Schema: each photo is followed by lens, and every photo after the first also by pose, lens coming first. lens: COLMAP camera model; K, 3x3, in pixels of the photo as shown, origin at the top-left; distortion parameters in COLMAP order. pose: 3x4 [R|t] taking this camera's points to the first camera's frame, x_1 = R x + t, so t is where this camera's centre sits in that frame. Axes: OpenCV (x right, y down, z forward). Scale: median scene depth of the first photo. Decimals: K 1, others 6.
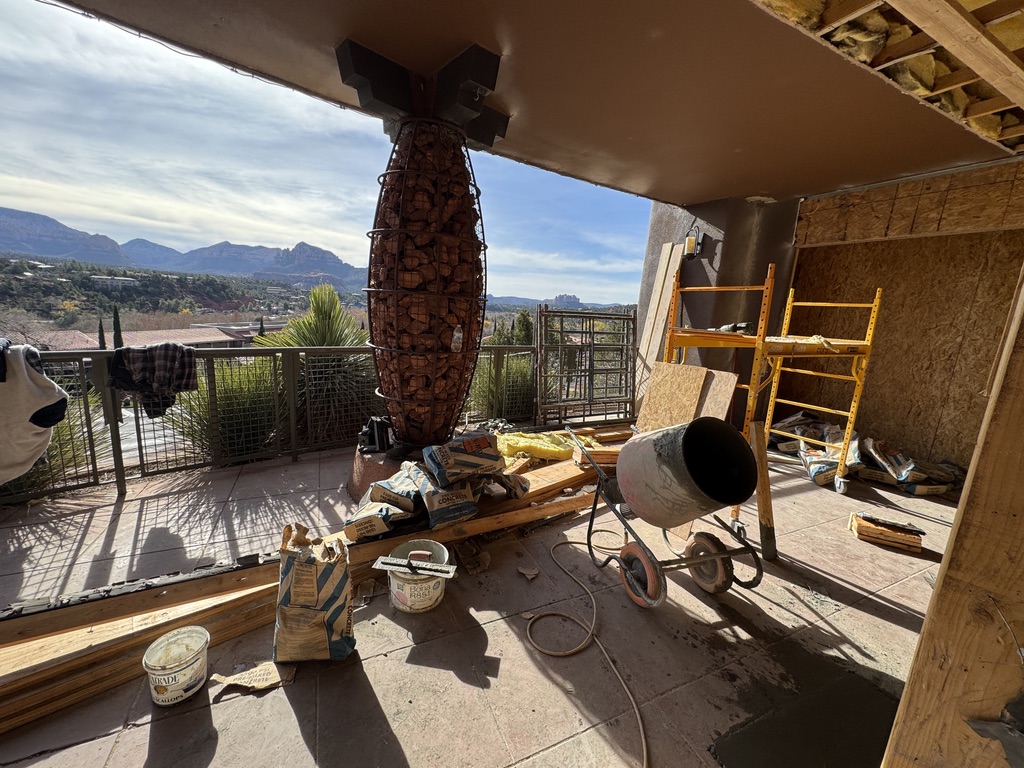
lens RADIAL K [[409.0, 0, 510.8], [0, 409.0, 381.2], [0, 0, 1]] dist [-0.001572, 0.000252]
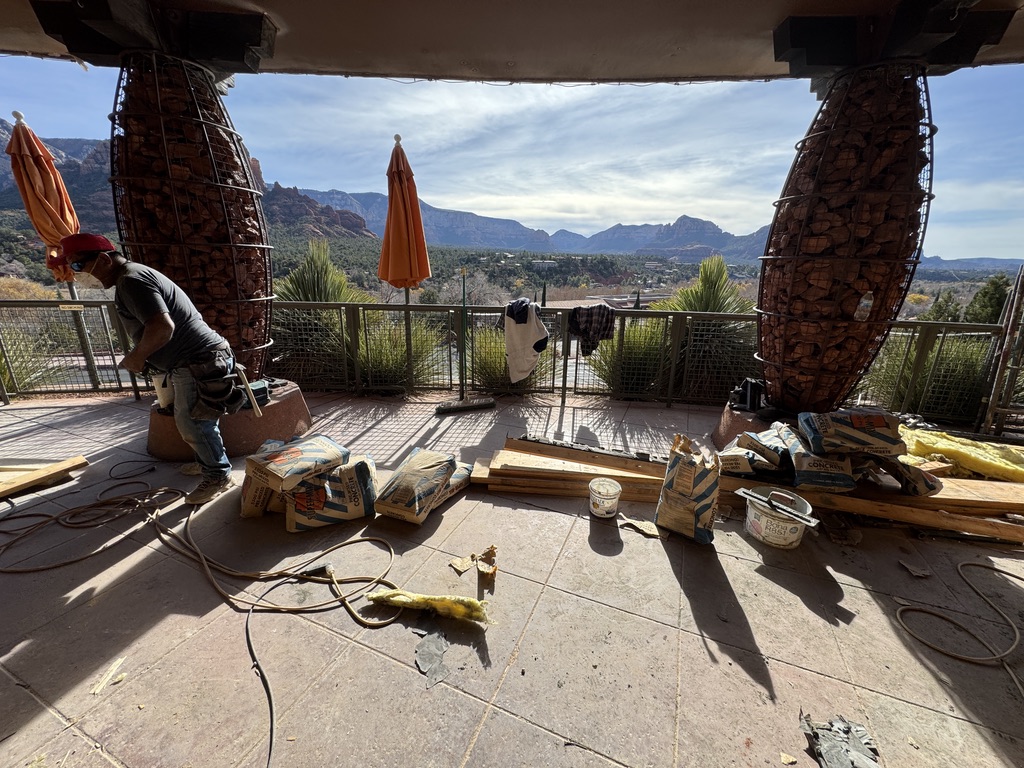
lens RADIAL K [[409.0, 0, 510.8], [0, 409.0, 381.2], [0, 0, 1]] dist [-0.001572, 0.000252]
pose [[0.671115, 0.157001, -0.724538, 0.027899], [-0.110765, 0.987583, 0.111403, 0.049821], [0.733032, 0.005489, 0.680172, -0.212640]]
